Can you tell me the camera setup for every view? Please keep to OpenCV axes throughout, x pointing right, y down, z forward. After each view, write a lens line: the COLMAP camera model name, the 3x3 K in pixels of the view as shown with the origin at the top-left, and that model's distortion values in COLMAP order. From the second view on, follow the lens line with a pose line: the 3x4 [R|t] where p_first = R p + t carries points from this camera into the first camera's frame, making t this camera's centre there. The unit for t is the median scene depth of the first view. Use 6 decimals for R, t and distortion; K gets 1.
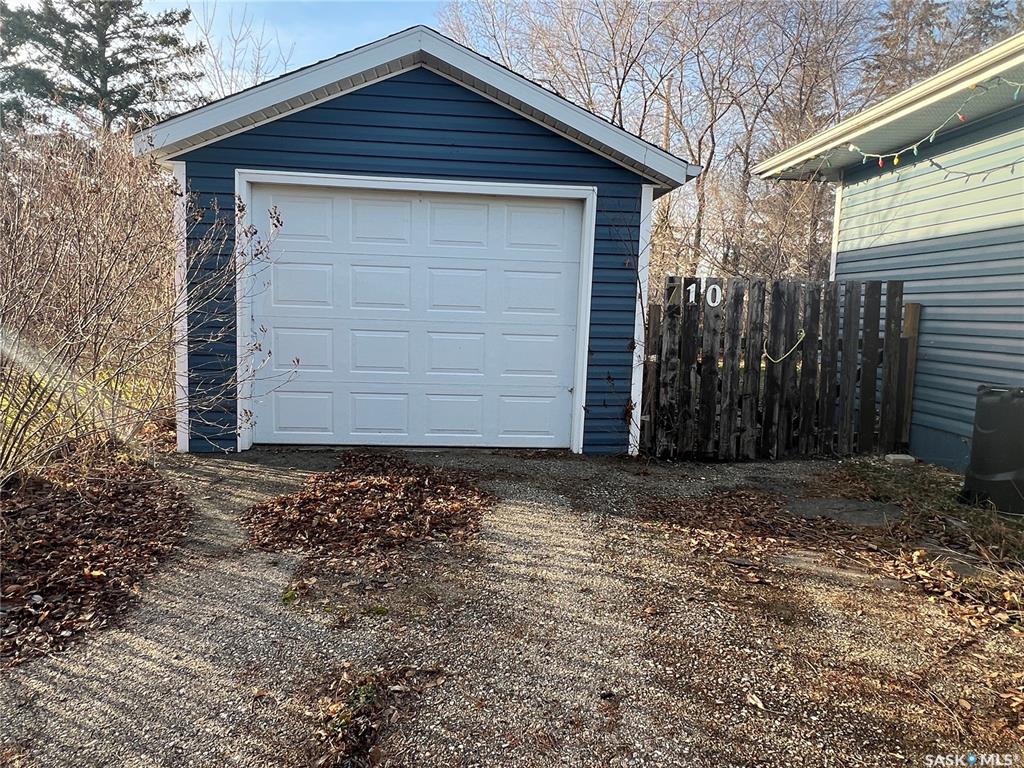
lens RADIAL K [[641.1, 0, 512.0], [0, 641.1, 384.0], [0, 0, 1]] dist [-0.000027, -0.000205]
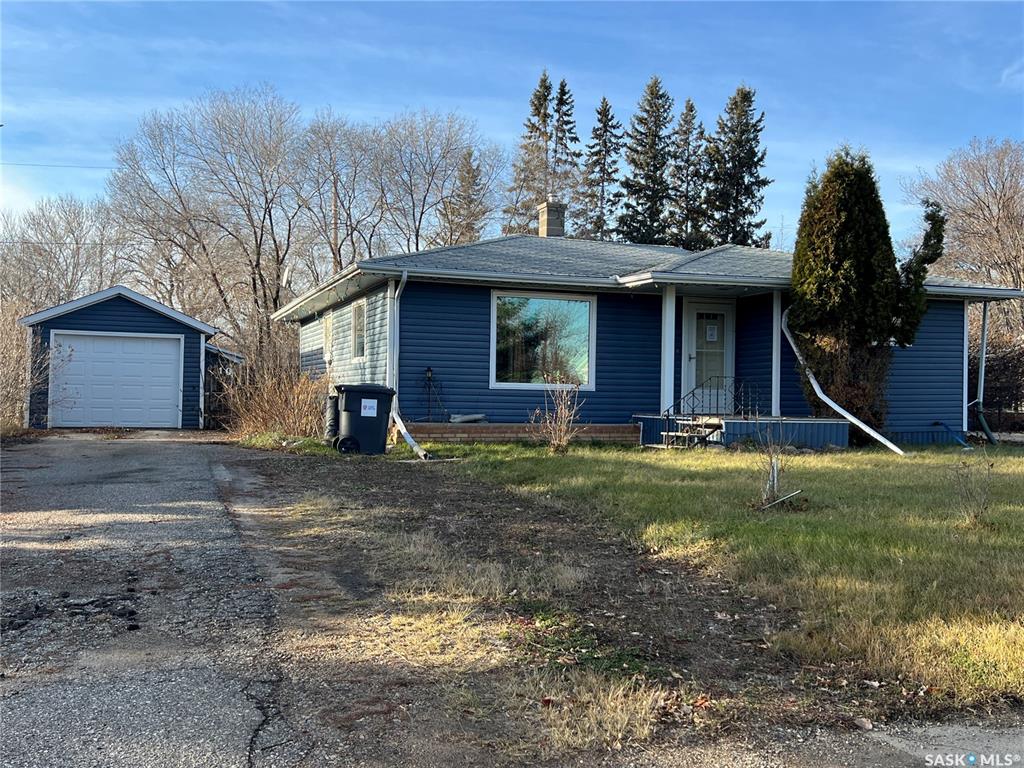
lens RADIAL K [[997.9, 0, 512.0], [0, 997.9, 384.0], [0, 0, 1]] dist [0.017520, 0.003991]
pose [[0.966691, -0.009725, 0.255763, 0.407412], [0.039069, 0.993174, -0.109902, 0.467391], [-0.252948, 0.116234, 0.960472, -3.669669]]
